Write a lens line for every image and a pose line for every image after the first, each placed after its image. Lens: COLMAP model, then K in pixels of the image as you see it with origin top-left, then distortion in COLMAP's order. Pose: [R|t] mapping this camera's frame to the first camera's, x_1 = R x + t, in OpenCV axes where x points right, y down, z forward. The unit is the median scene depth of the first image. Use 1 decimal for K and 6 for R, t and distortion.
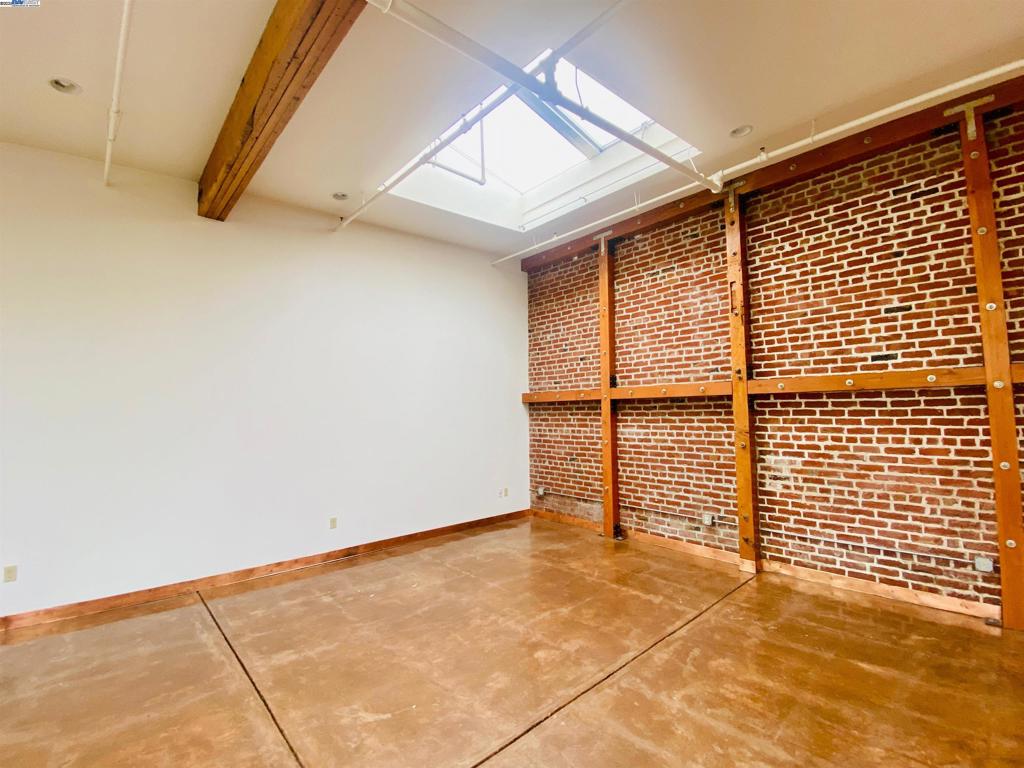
lens RADIAL K [[413.0, 0, 506.4], [0, 413.0, 387.7], [0, 0, 1]] dist [-0.008835, -0.003476]
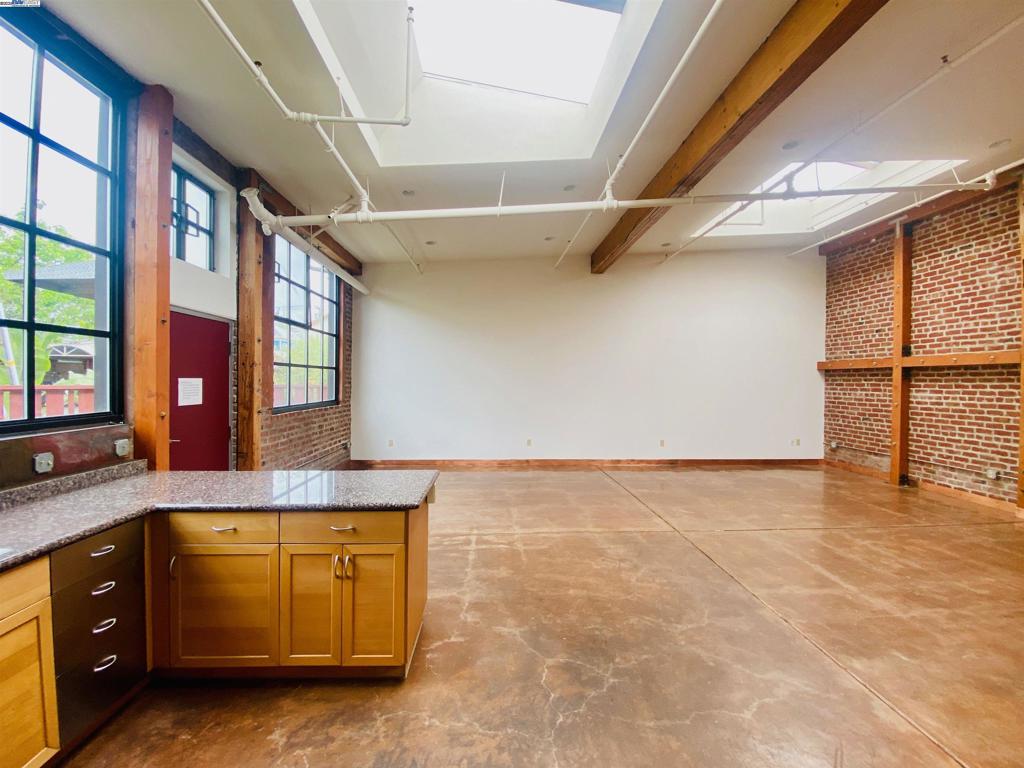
lens RADIAL K [[413.0, 0, 508.7], [0, 413.0, 384.3], [0, 0, 1]] dist [-0.008835, -0.003476]
pose [[0.750305, 0.019449, -0.660806, 0.189867], [0.030917, 0.997441, 0.064462, -0.030924], [0.660369, -0.068796, 0.747783, -0.579692]]
